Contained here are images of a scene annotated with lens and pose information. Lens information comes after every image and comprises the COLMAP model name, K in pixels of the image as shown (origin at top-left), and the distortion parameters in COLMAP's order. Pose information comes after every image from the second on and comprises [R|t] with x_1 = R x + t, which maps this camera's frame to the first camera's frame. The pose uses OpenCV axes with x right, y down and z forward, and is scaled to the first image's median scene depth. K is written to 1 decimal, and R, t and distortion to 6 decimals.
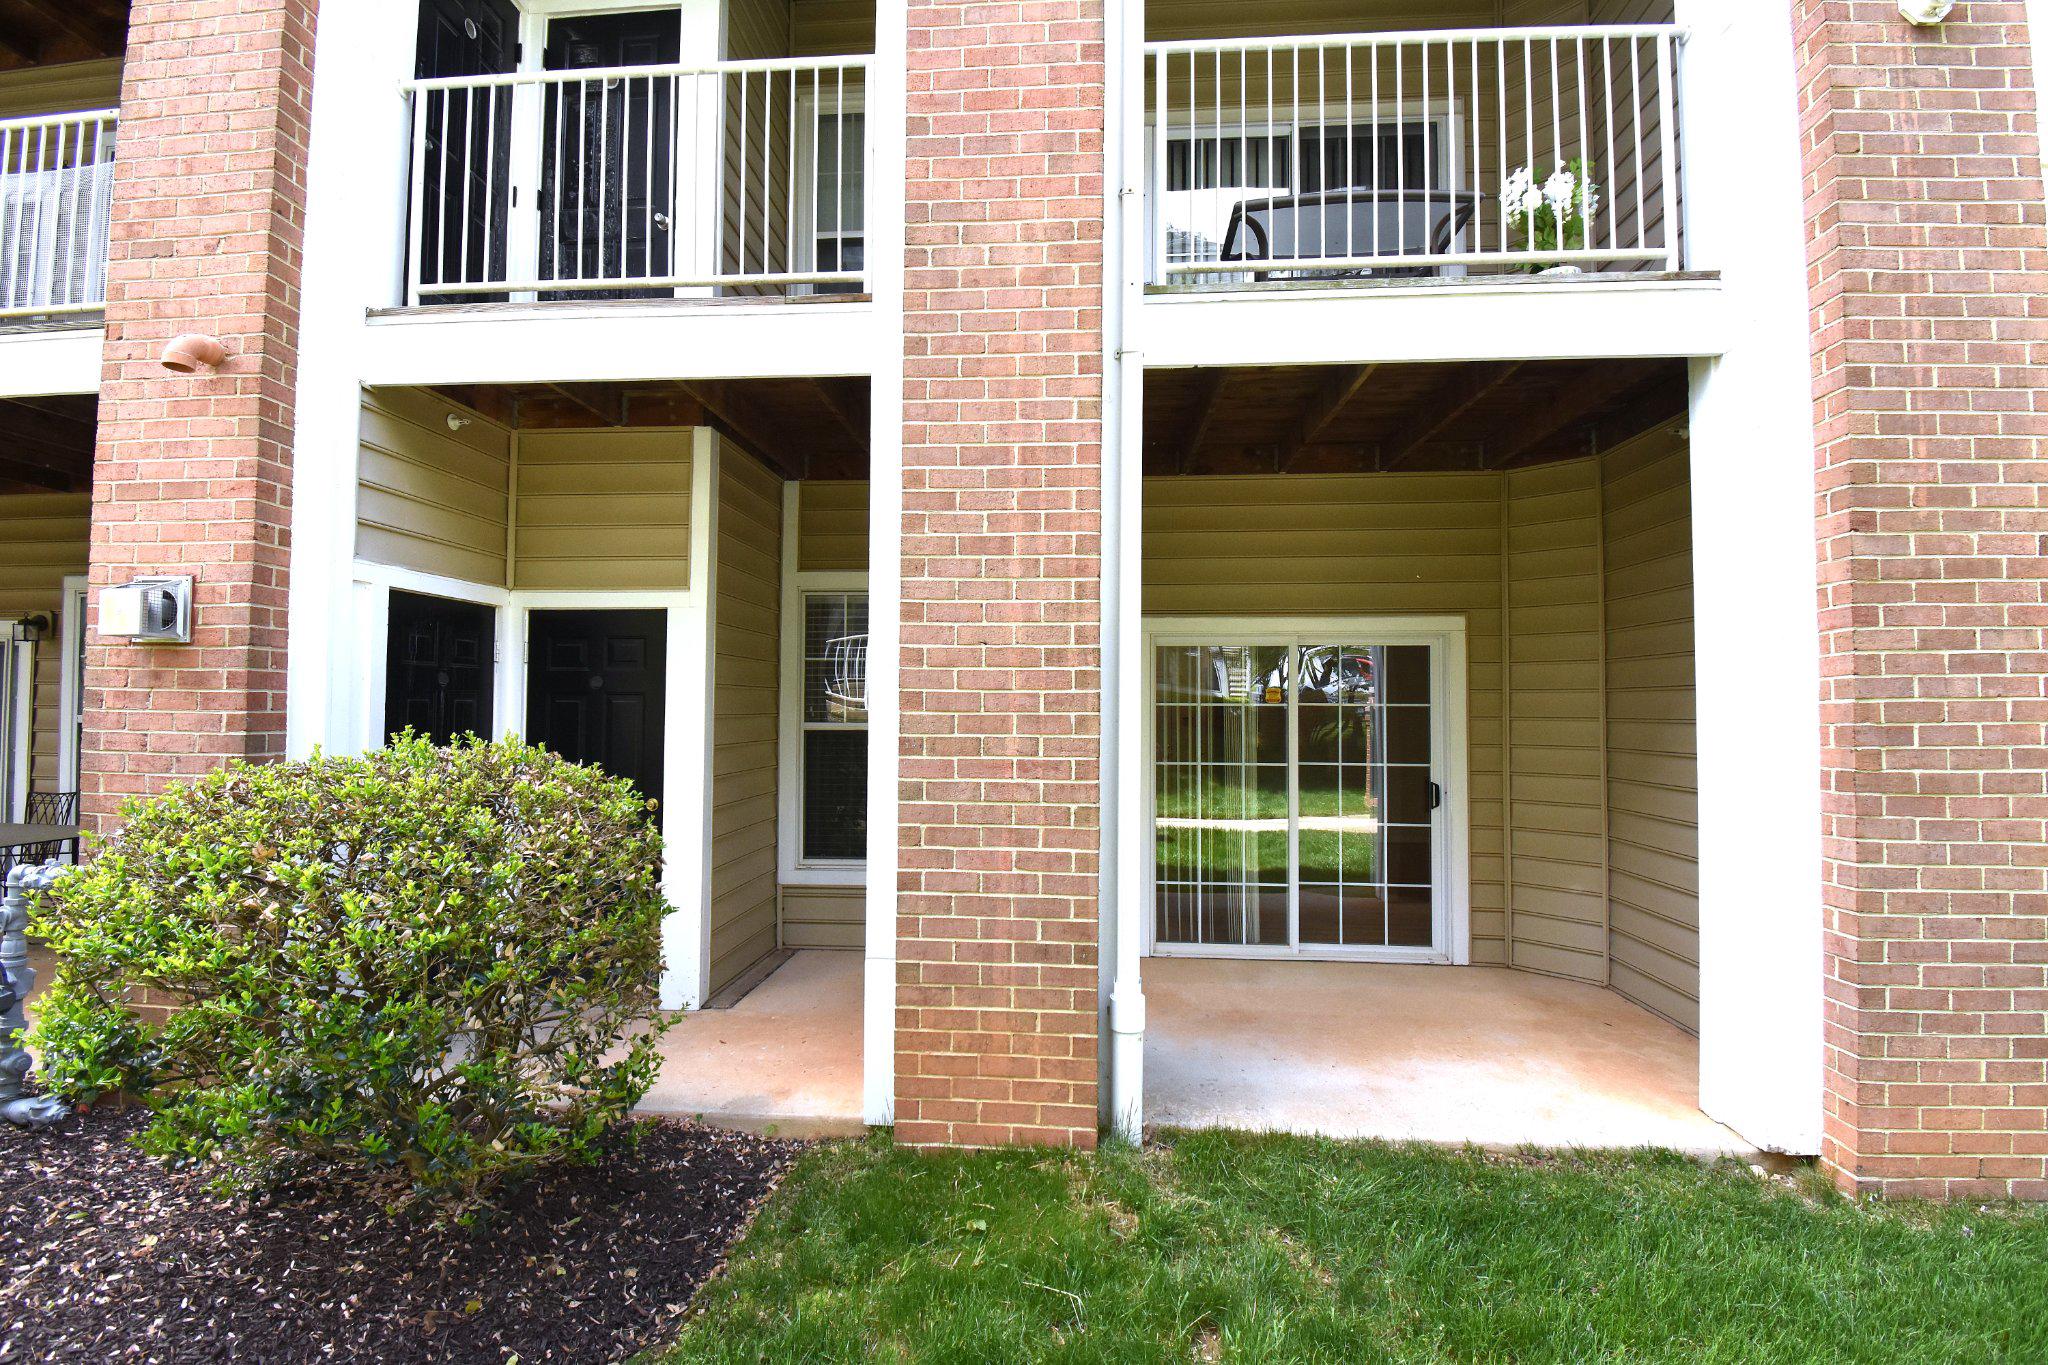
lens RADIAL K [[915.9, 0, 1033.2], [0, 915.9, 677.8], [0, 0, 1]] dist [0.022682, -0.027146]
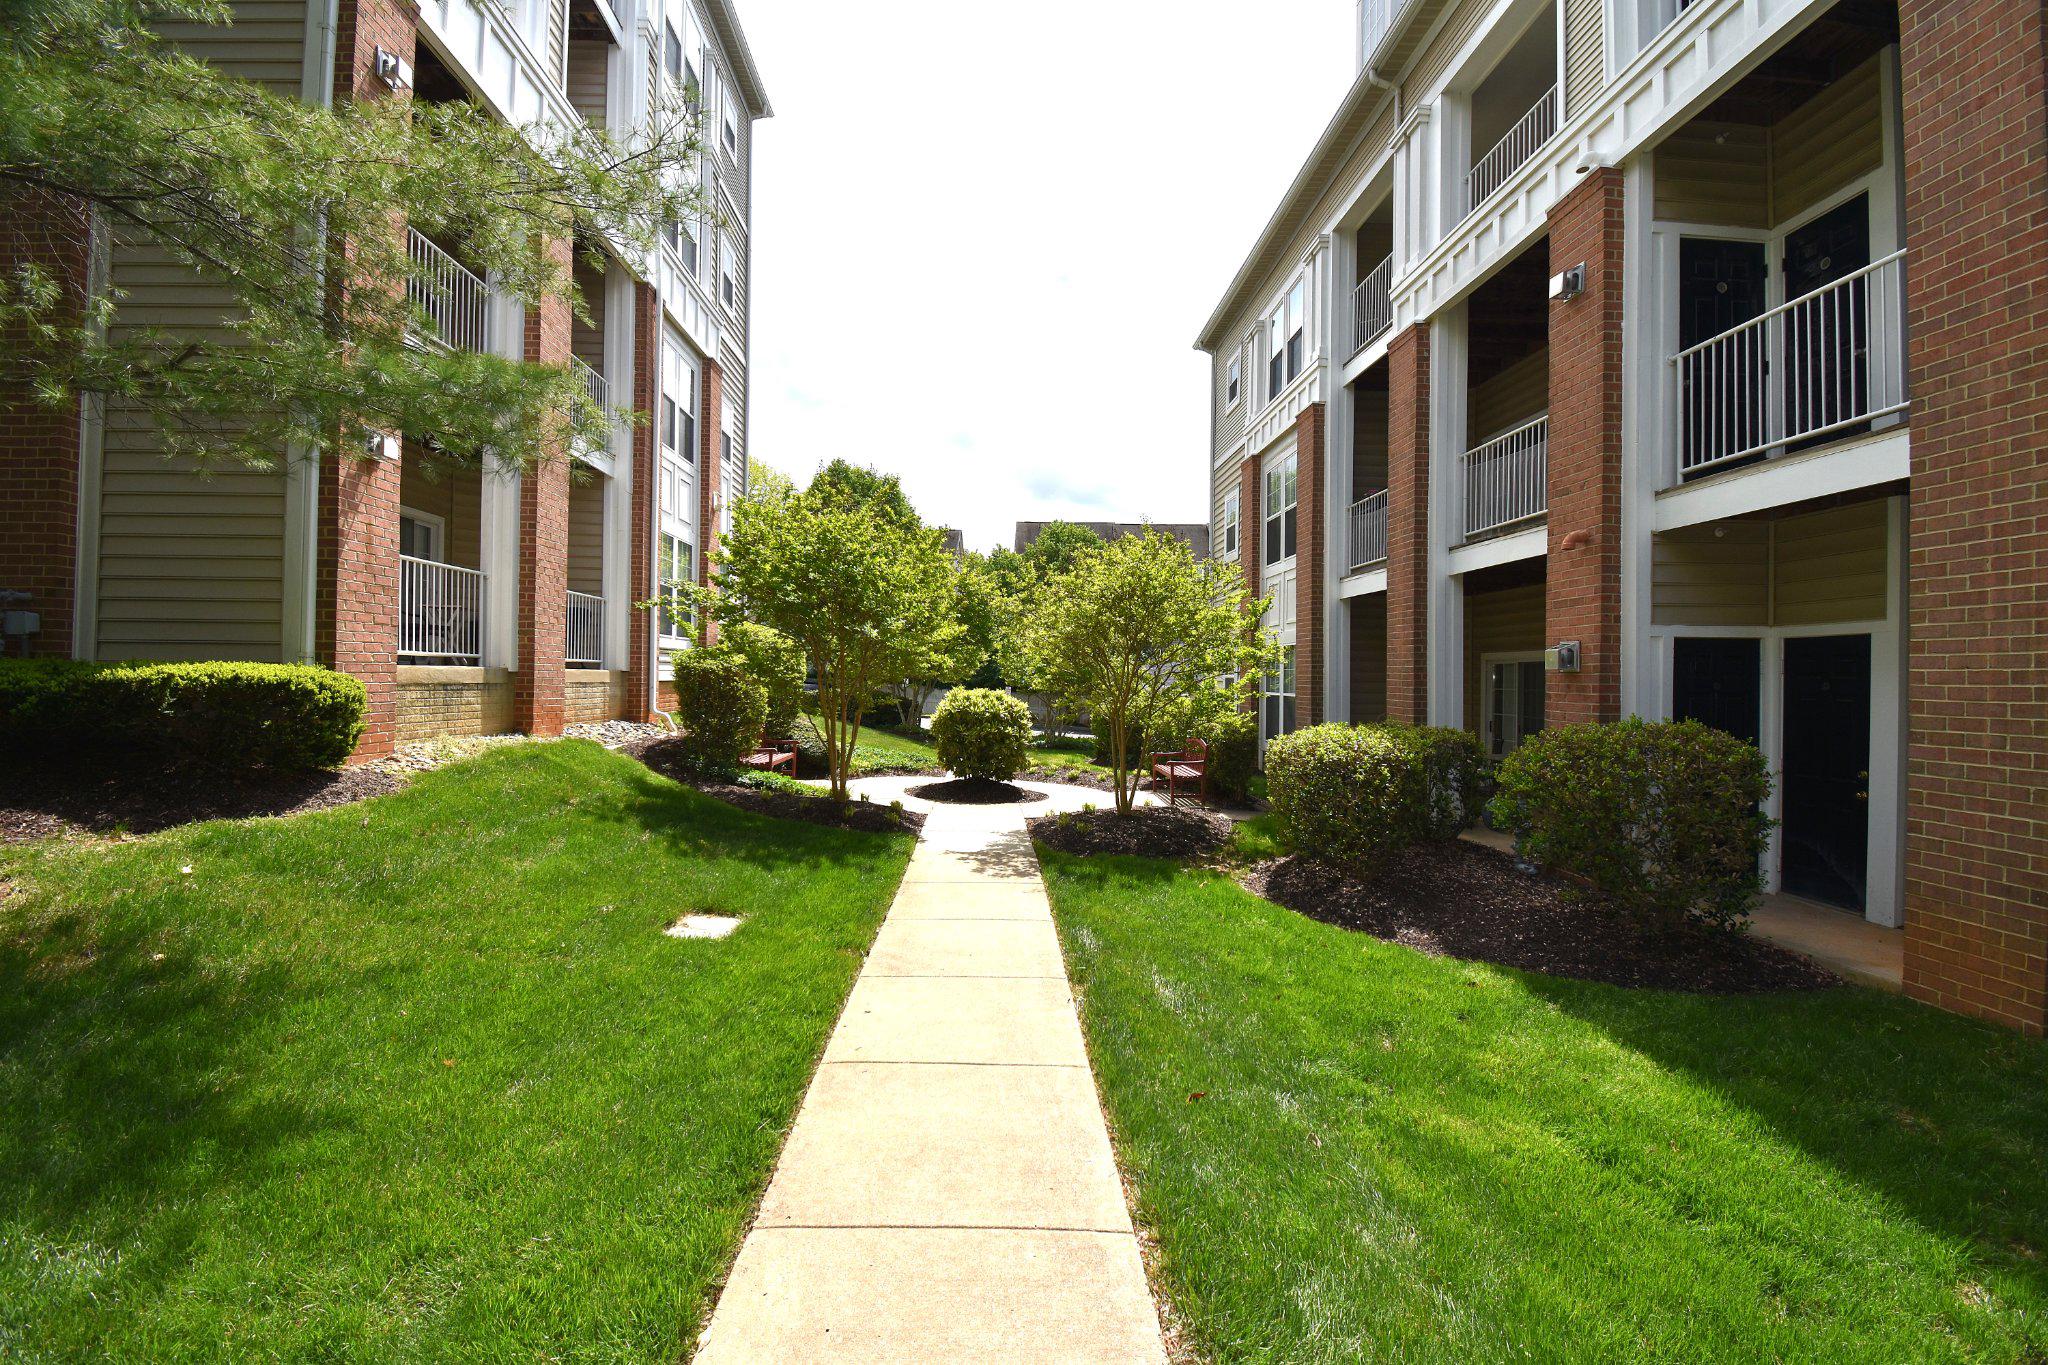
lens RADIAL K [[915.9, 0, 1033.2], [0, 915.9, 677.8], [0, 0, 1]] dist [0.022682, -0.027146]
pose [[0.132683, -0.005031, -0.991146, 1.081016], [0.024362, 0.999702, -0.001813, -0.051497], [0.990859, -0.023906, 0.132766, -0.583339]]
